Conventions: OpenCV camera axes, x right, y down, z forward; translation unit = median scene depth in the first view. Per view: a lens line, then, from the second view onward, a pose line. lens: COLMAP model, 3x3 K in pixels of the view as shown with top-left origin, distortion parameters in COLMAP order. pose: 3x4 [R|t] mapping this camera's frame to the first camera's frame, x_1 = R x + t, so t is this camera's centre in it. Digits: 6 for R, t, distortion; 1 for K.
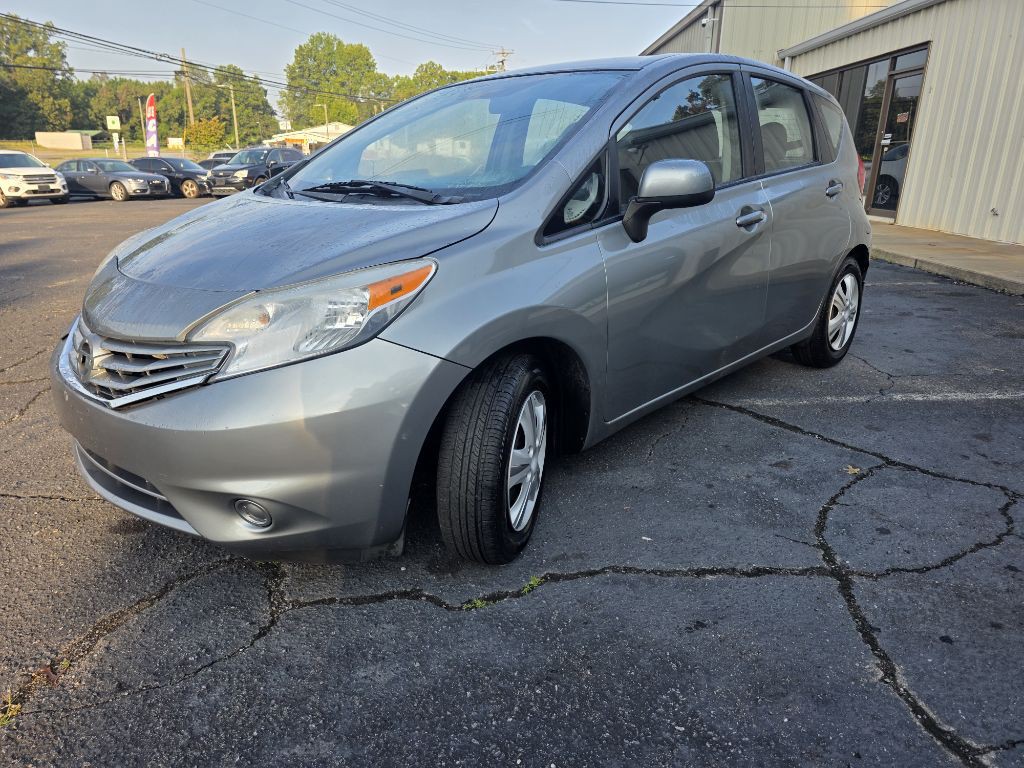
lens RADIAL K [[684.3, 0, 512.3], [0, 684.3, 385.7], [0, 0, 1]] dist [0.059787, -0.051268]
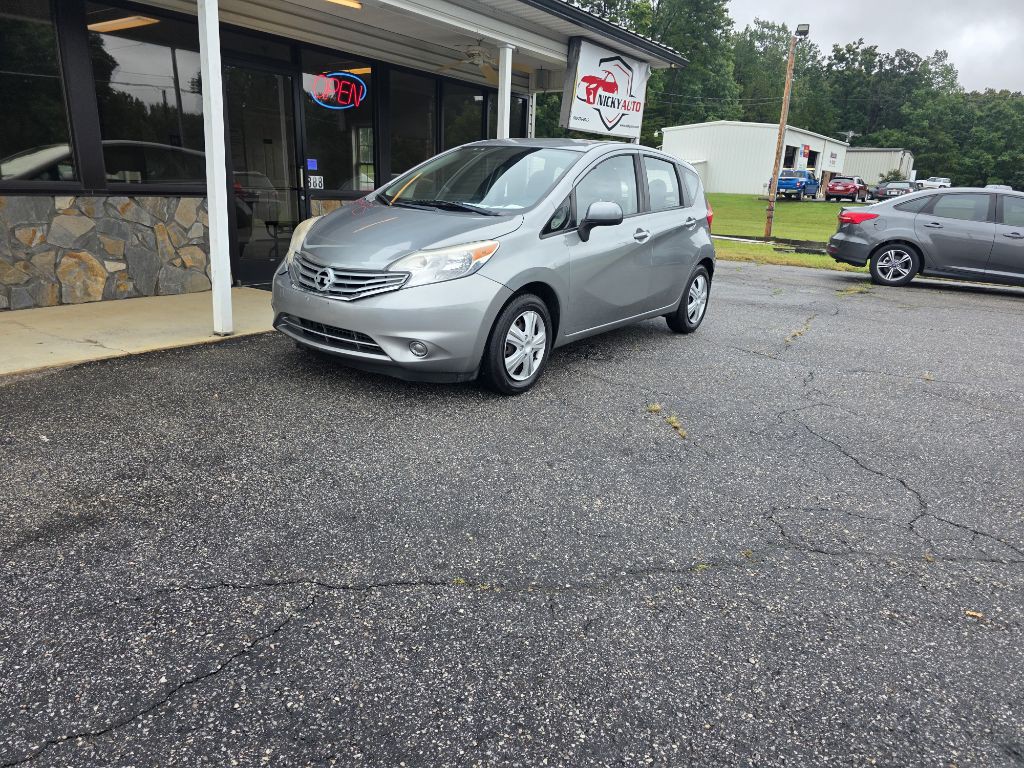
lens RADIAL K [[684.3, 0, 502.6], [0, 684.3, 388.2], [0, 0, 1]] dist [0.059787, -0.051268]
pose [[0.991509, 0.036172, 0.124907, -0.307034], [-0.033328, 0.999137, -0.024782, 0.291877], [-0.125695, 0.020408, 0.991859, -0.995672]]
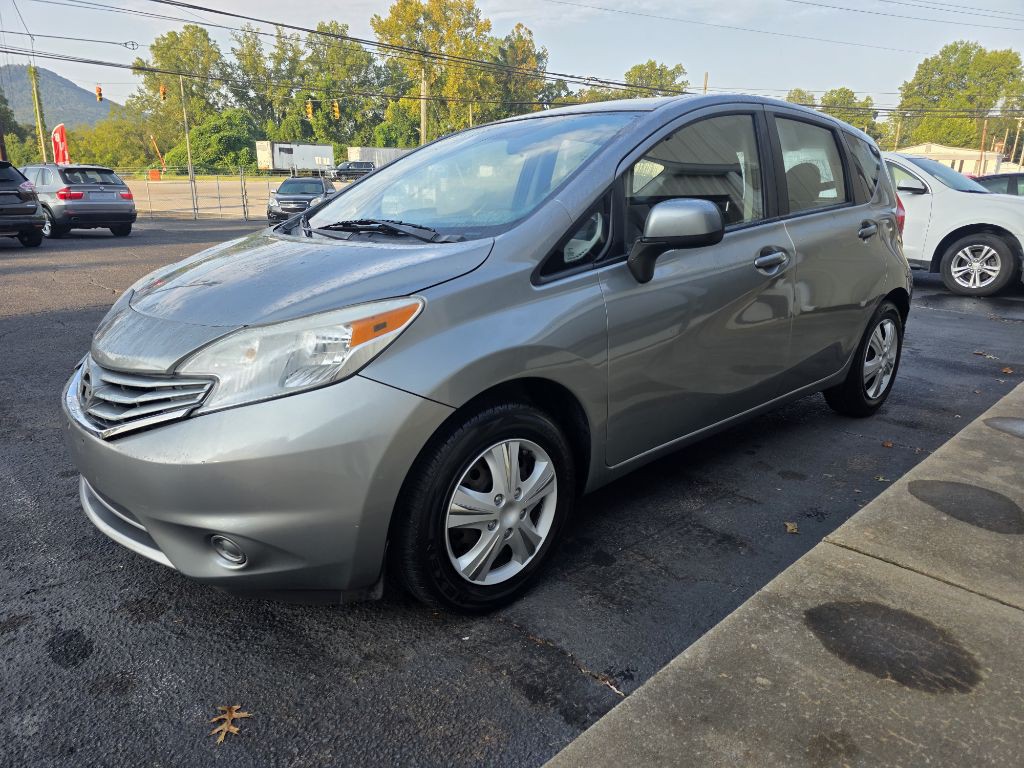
lens RADIAL K [[684.3, 0, 500.0], [0, 684.3, 388.4], [0, 0, 1]] dist [0.059787, -0.051268]
pose [[0.996309, 0.026194, -0.081745, 0.071805], [-0.030264, 0.998343, -0.048943, -0.007199], [0.080327, 0.051236, 0.995451, 0.028590]]
